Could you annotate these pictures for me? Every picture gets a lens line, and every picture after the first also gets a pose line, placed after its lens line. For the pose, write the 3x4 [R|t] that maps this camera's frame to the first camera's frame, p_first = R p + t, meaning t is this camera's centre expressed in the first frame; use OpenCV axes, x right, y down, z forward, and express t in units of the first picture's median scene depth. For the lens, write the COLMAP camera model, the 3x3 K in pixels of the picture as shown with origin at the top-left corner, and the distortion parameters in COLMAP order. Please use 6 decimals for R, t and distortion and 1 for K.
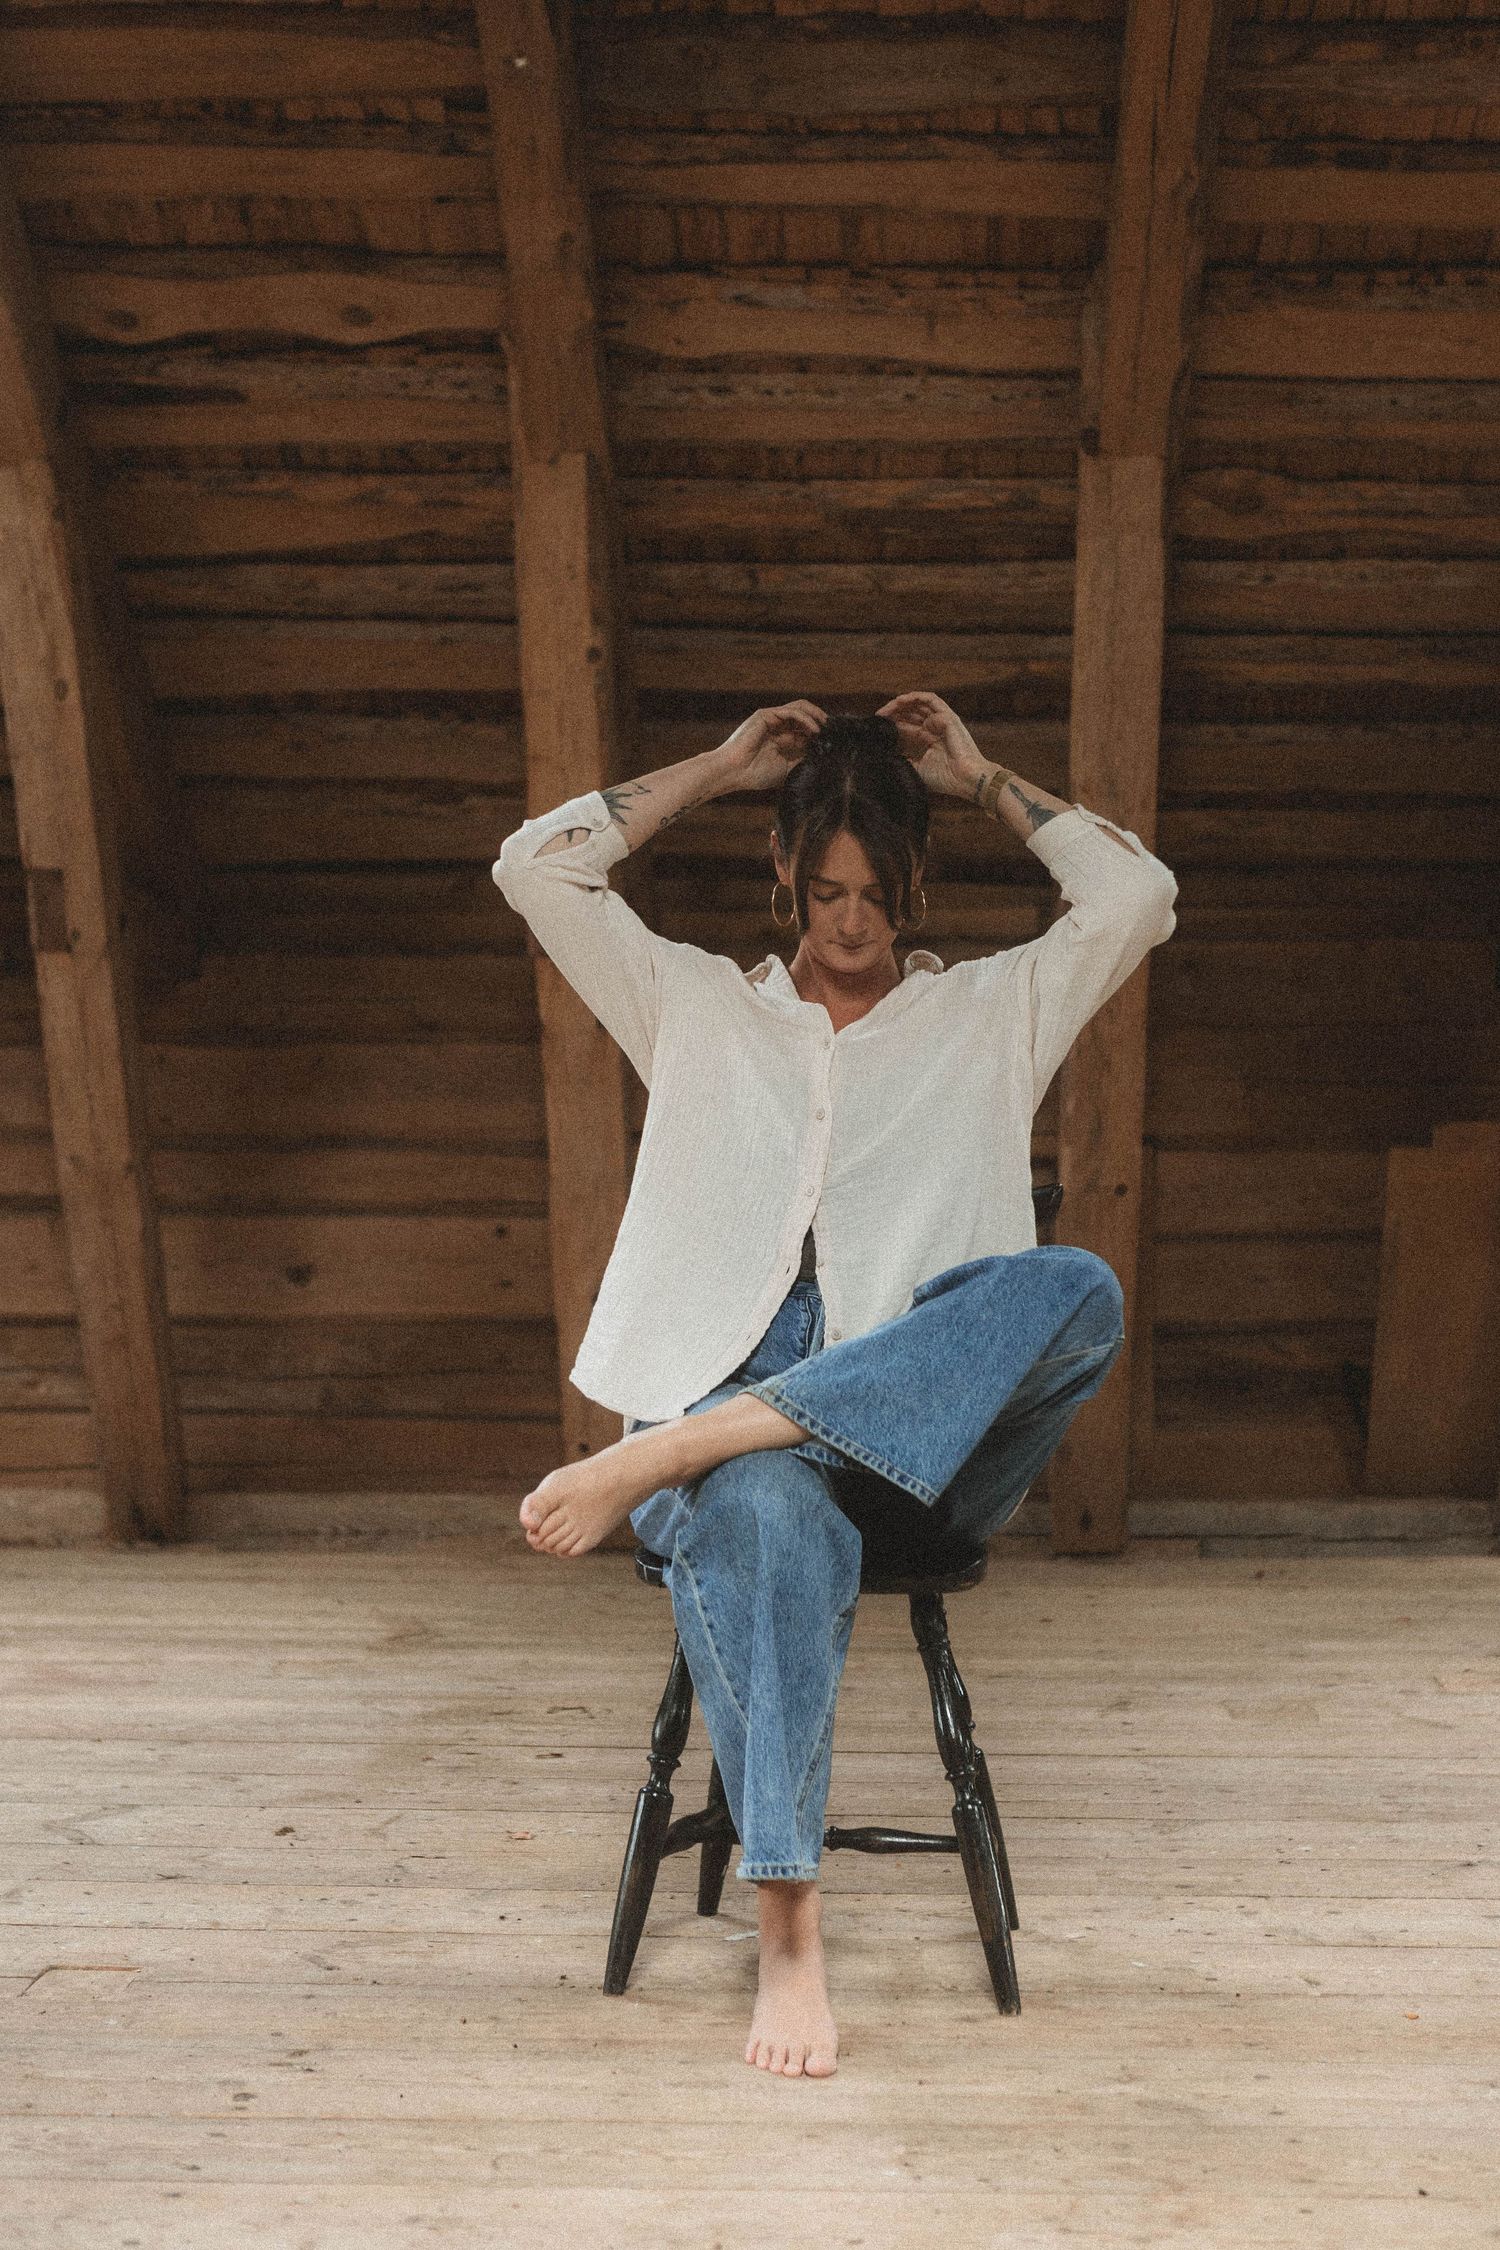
lens RADIAL K [[3473.3, 0, 798.9], [0, 3473.3, 1120.7], [0, 0, 1]] dist [-0.087318, 0.000000]
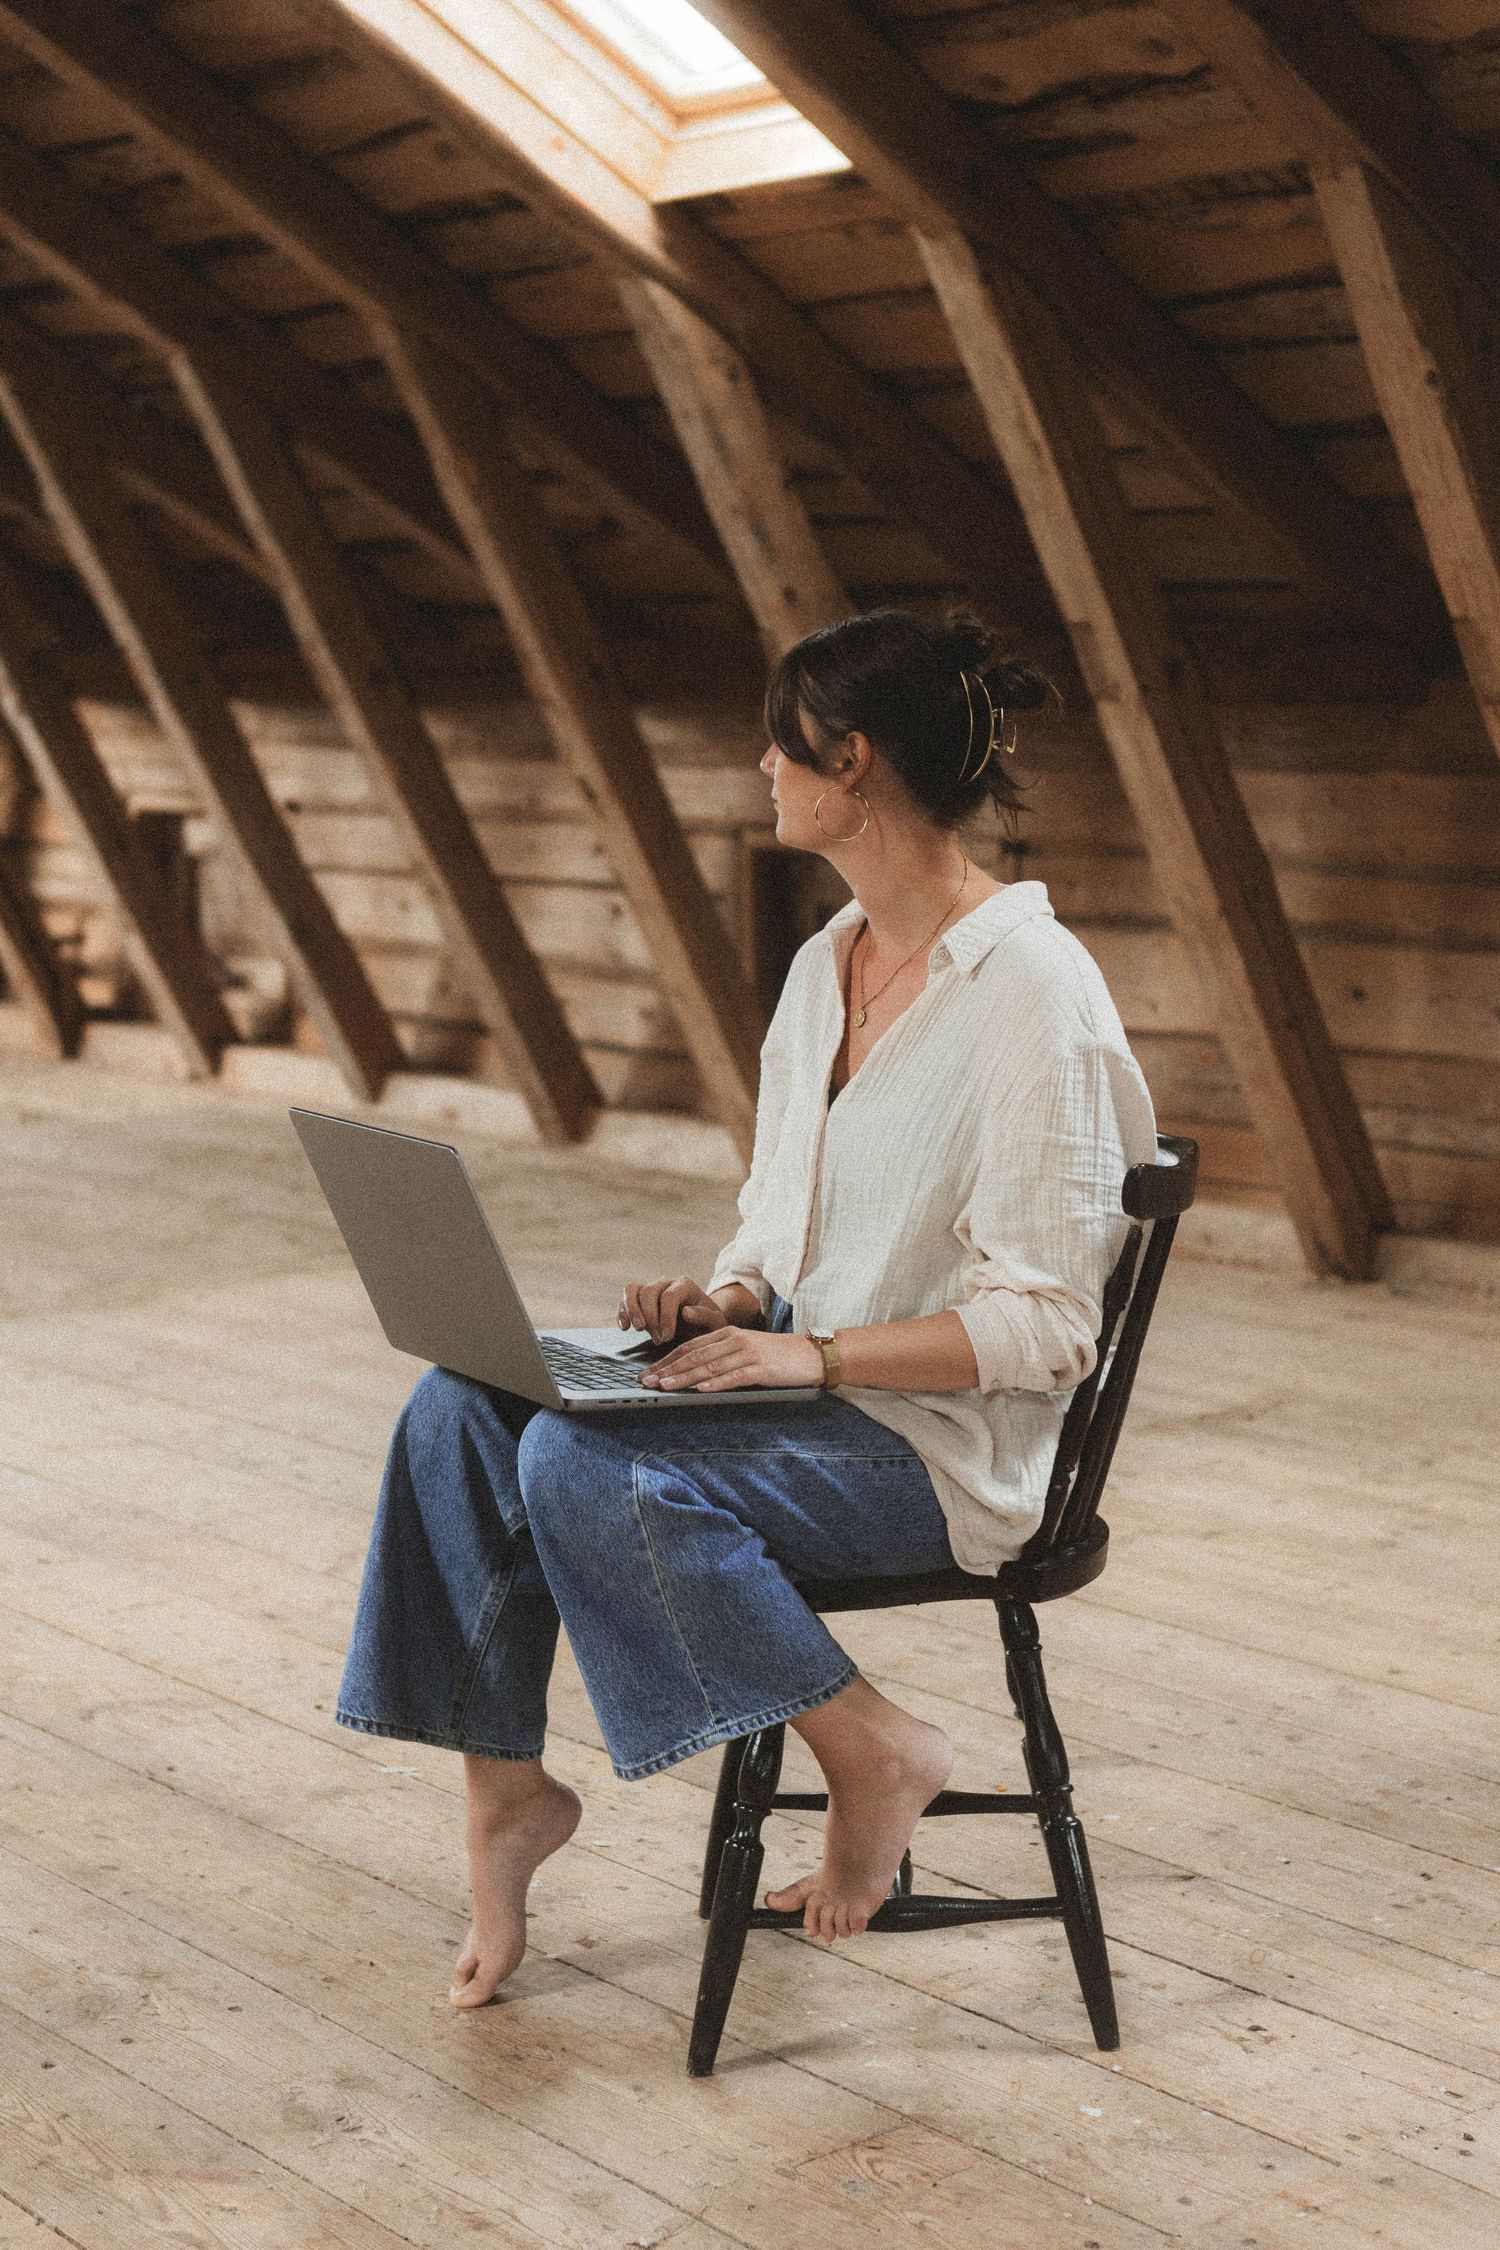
lens RADIAL K [[3602.1, 0, 768.9], [0, 3602.1, 1145.8], [0, 0, 1]] dist [-0.039512, 0.000000]
pose [[0.656816, 0.082732, -0.749498, 0.553384], [0.018484, 0.991898, 0.125688, -0.057237], [0.753824, -0.096408, 0.649965, 0.238762]]
